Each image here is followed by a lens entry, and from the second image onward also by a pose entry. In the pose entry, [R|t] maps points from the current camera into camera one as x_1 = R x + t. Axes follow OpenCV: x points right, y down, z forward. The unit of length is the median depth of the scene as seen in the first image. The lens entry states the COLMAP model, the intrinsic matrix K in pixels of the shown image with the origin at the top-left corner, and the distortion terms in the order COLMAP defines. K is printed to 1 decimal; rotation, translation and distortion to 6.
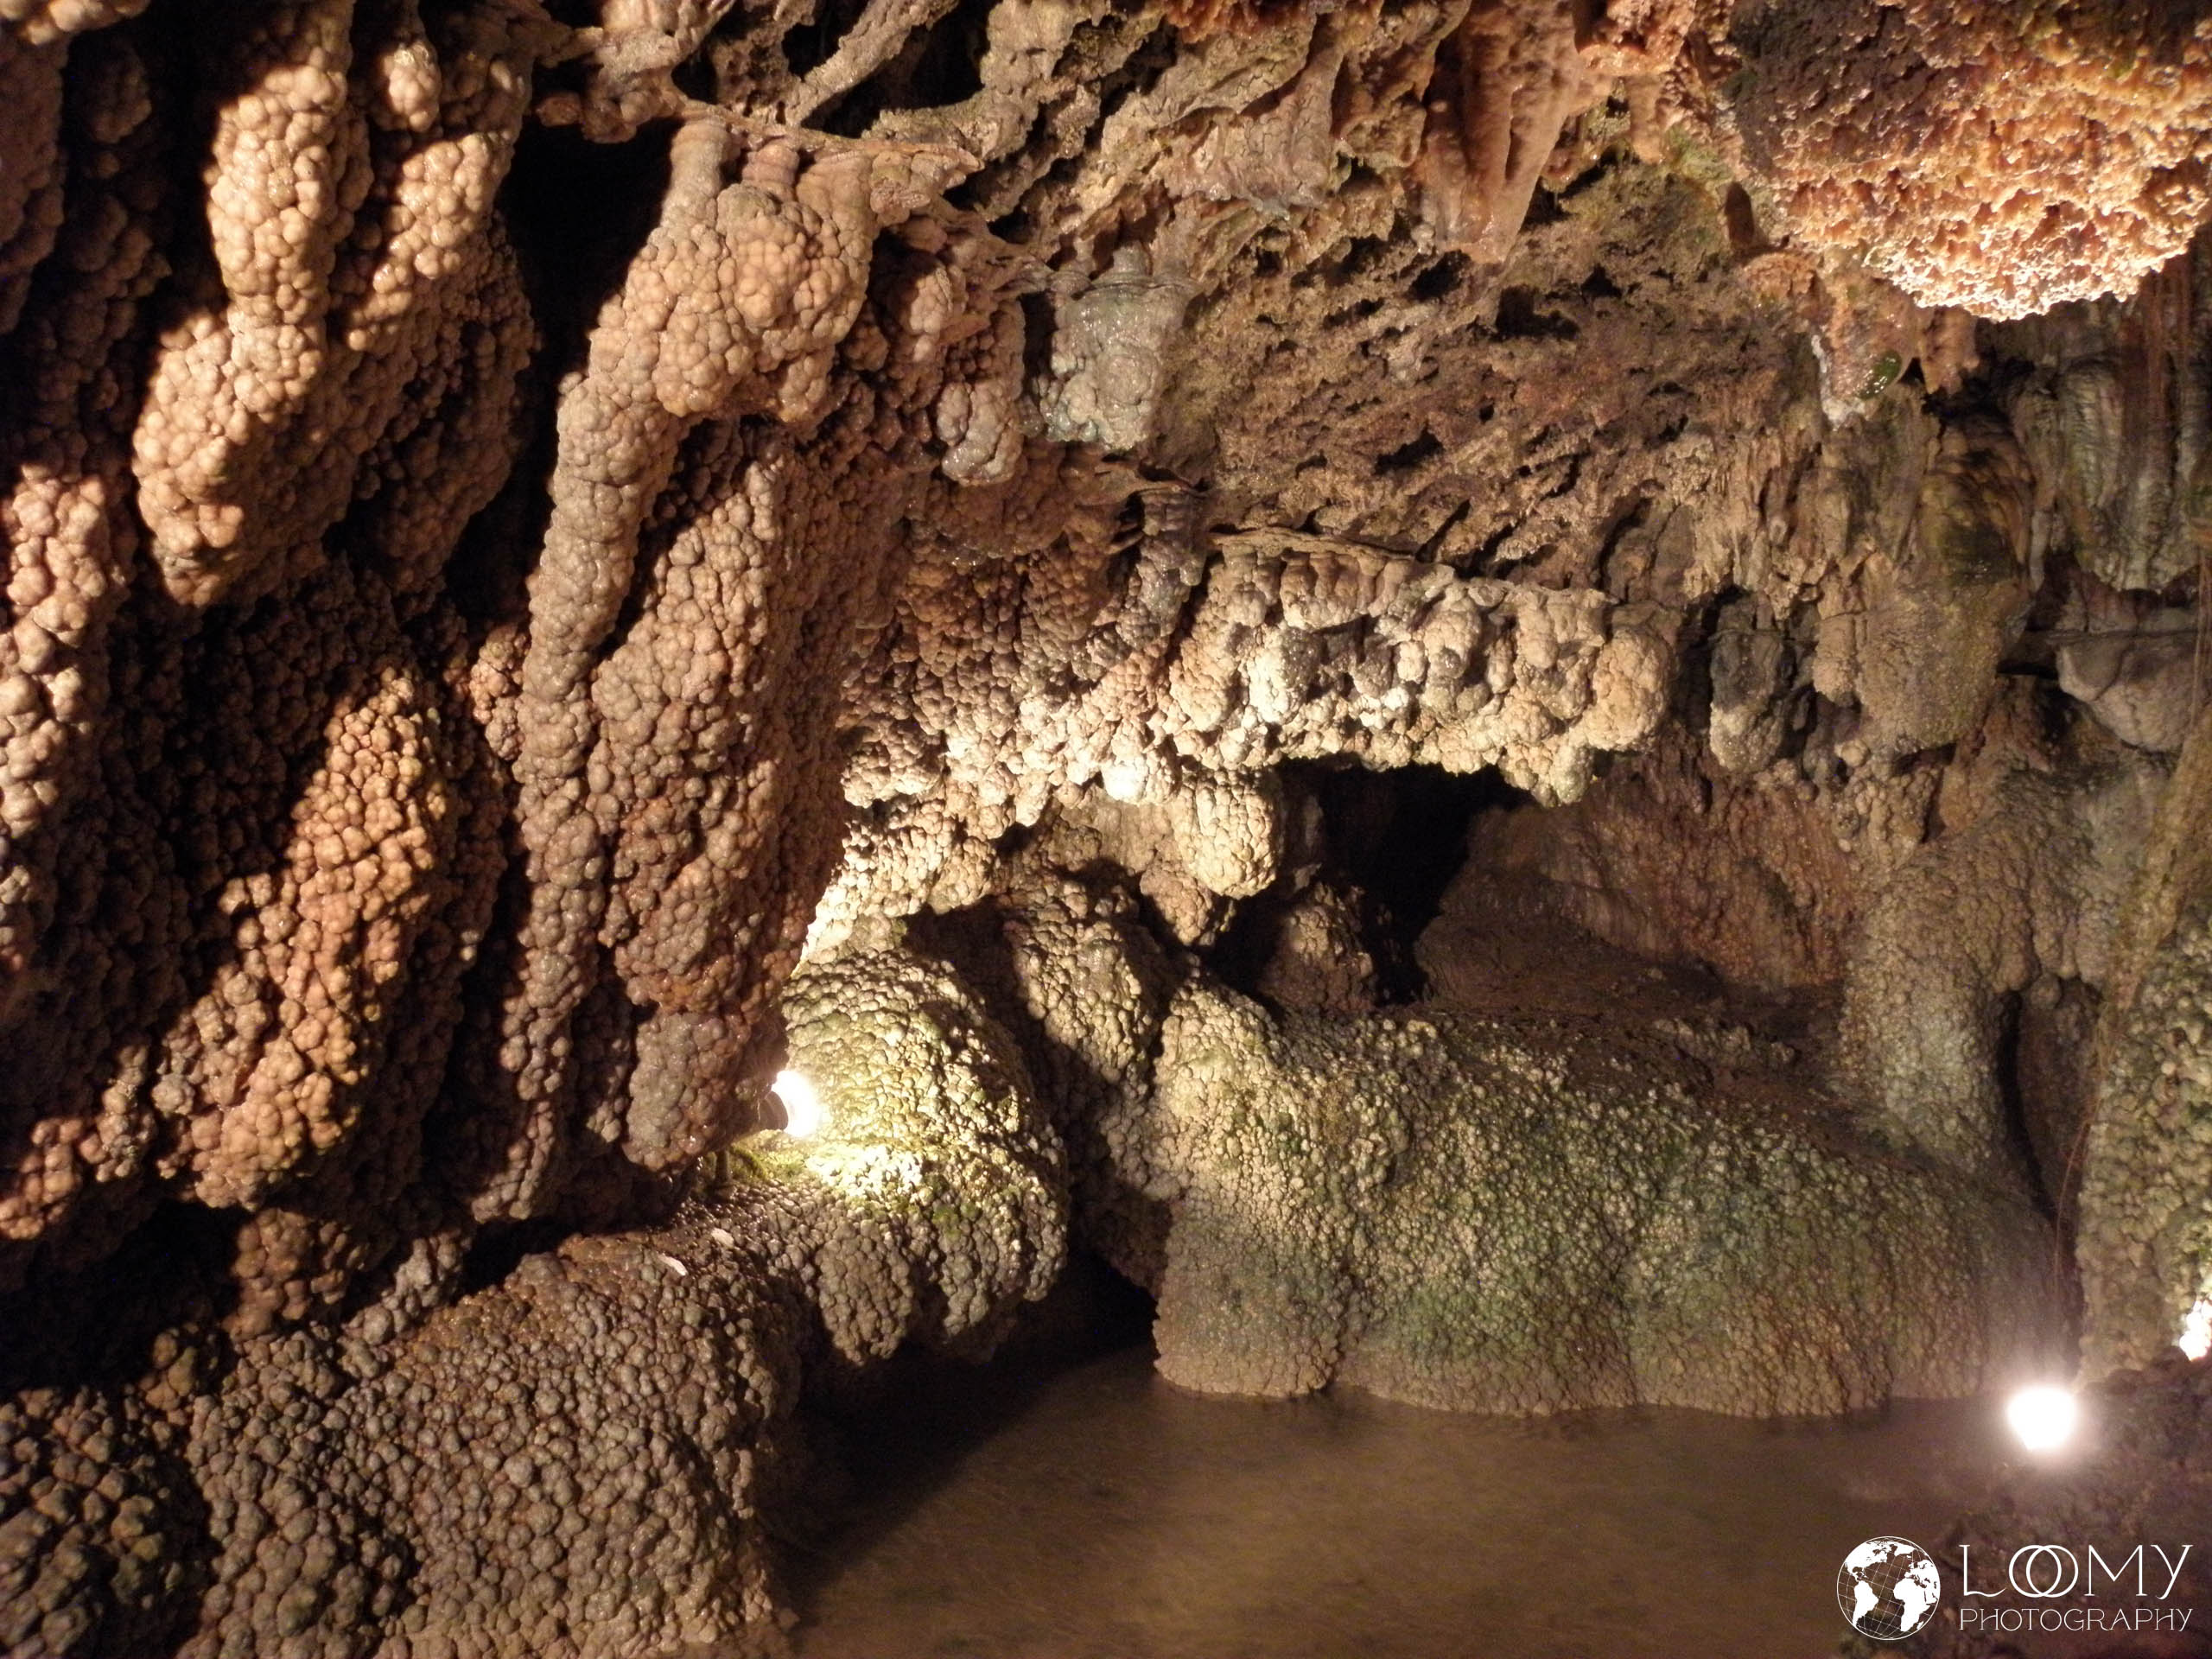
lens RADIAL K [[1674.7, 0, 1106.0], [0, 1674.7, 829.5], [0, 0, 1]] dist [-0.158811, 0.078419]
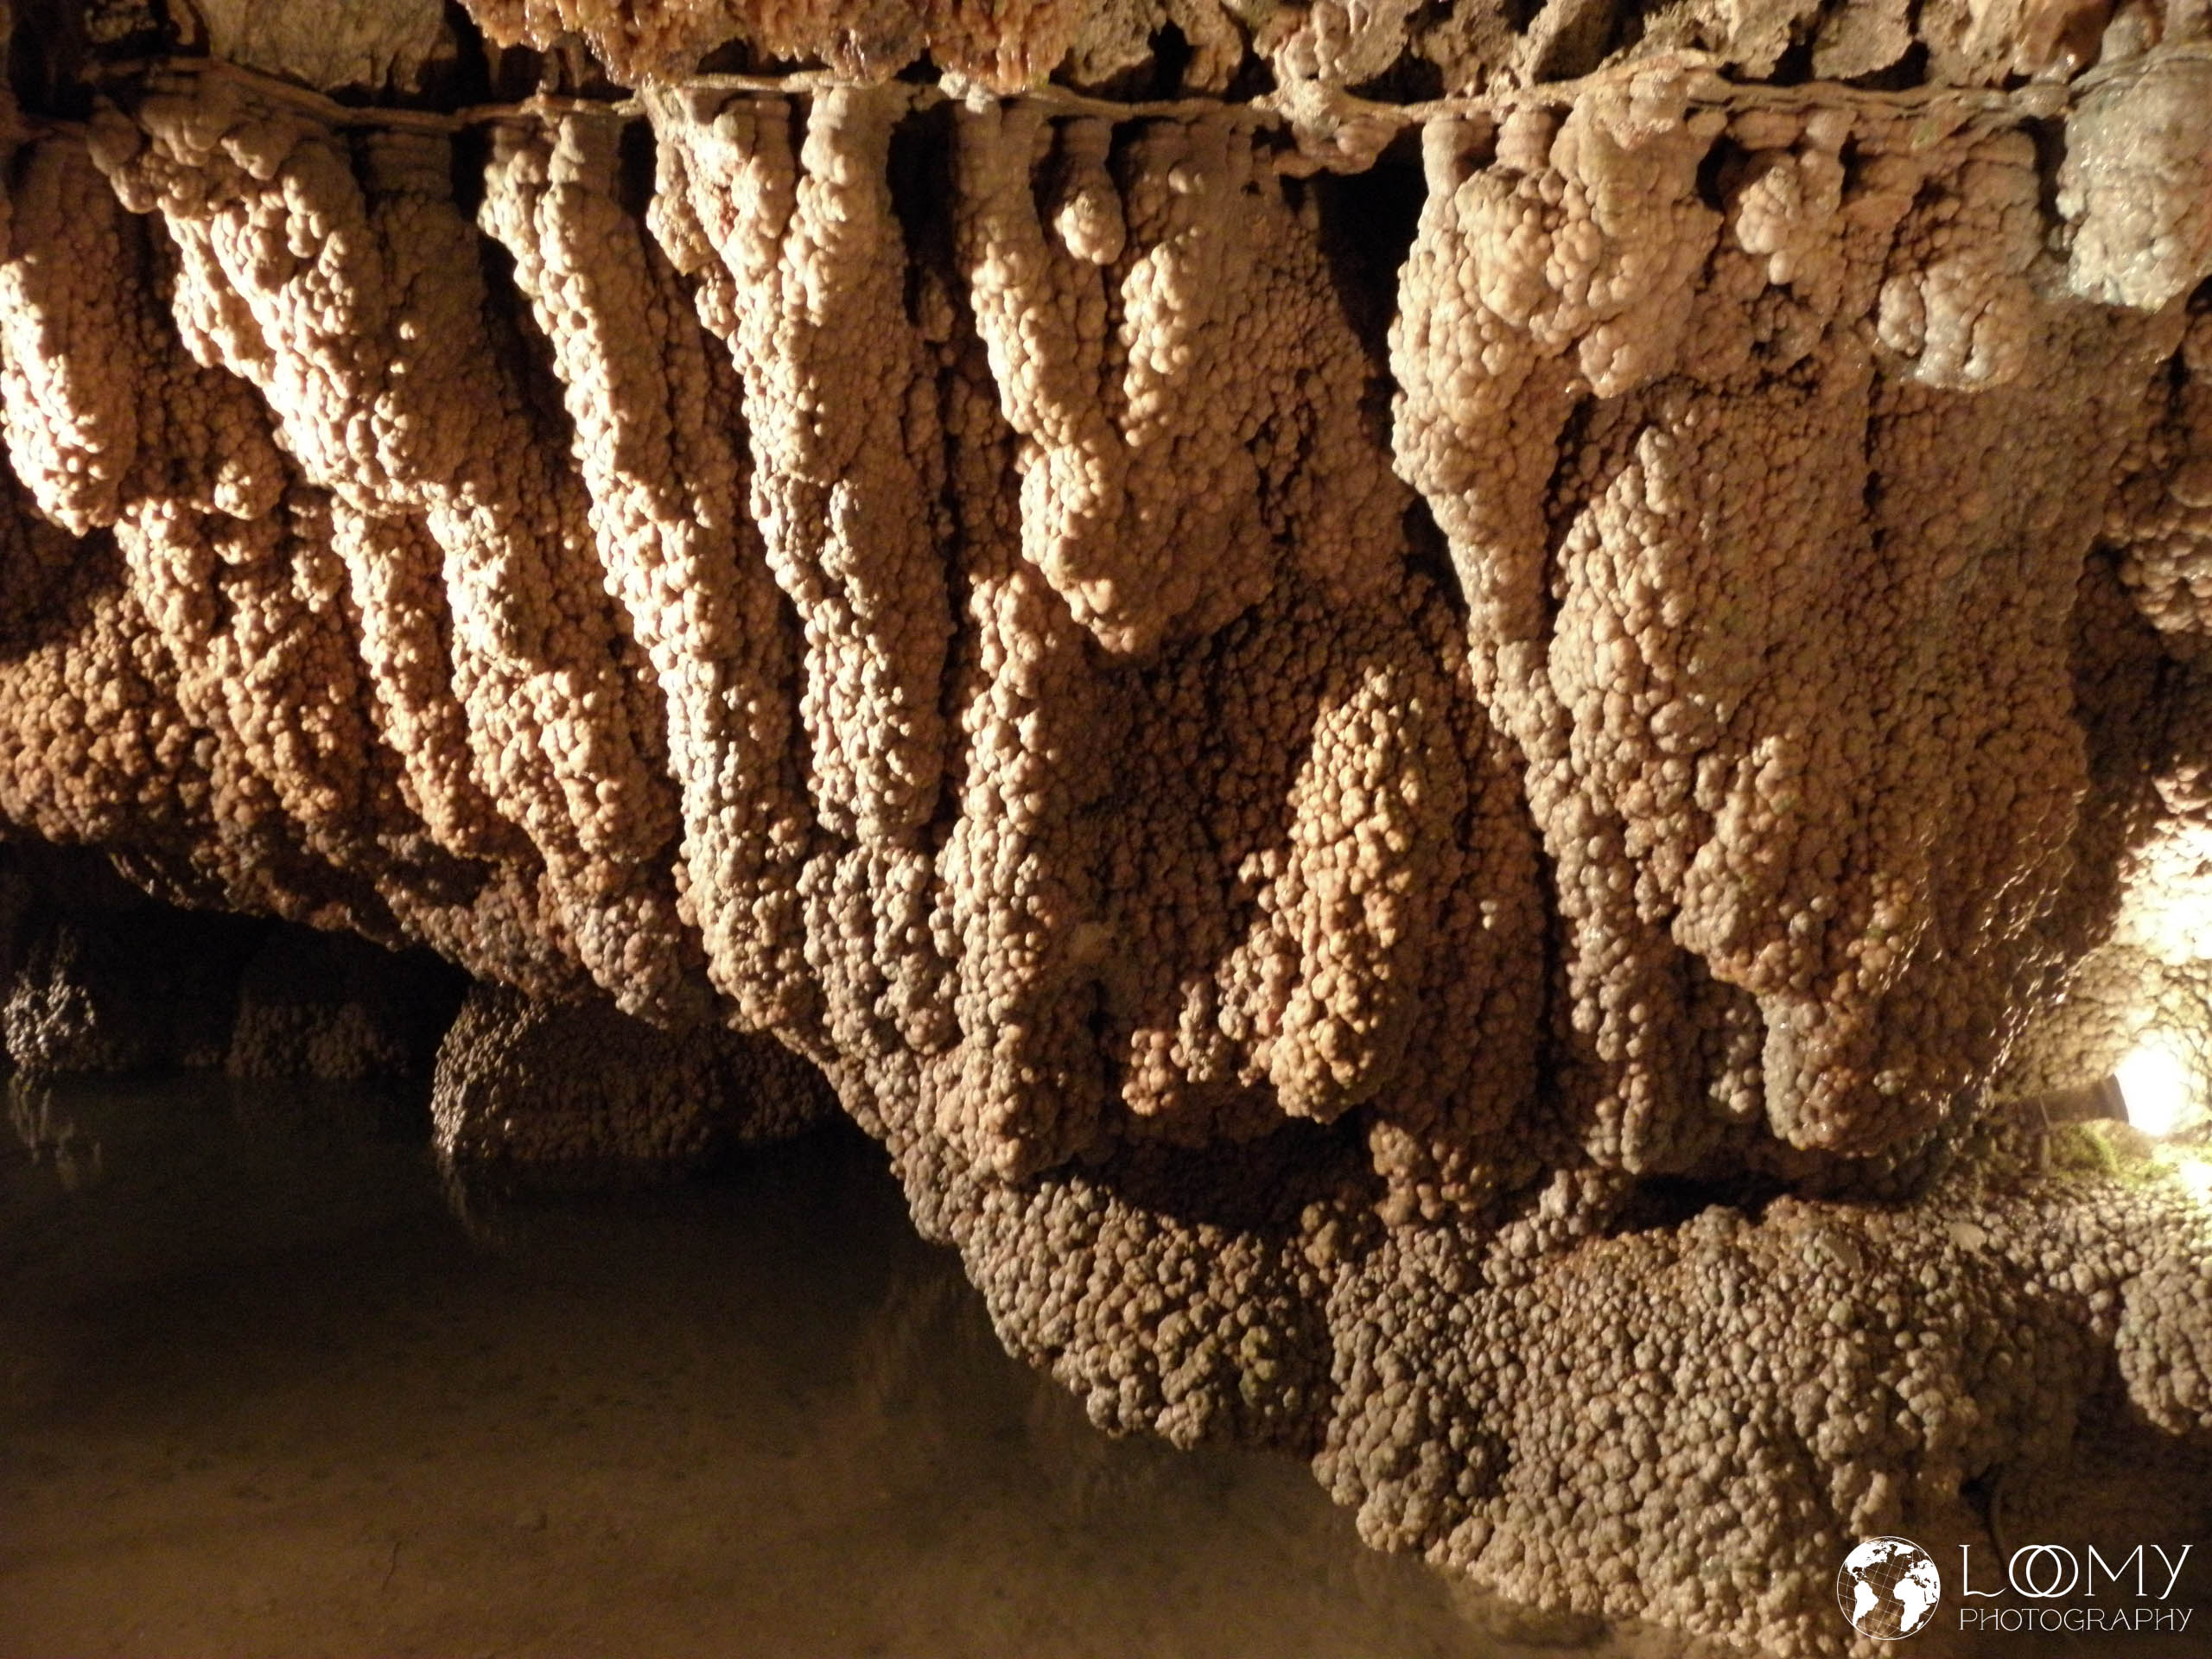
lens RADIAL K [[1828.1, 0, 1106.0], [0, 1828.1, 829.5], [0, 0, 1]] dist [-0.127242, 0.079229]
pose [[0.426862, 0.073654, -0.901312, 0.580095], [0.044677, 0.993743, 0.102366, -0.119301], [0.903212, -0.083964, 0.420901, 0.298483]]
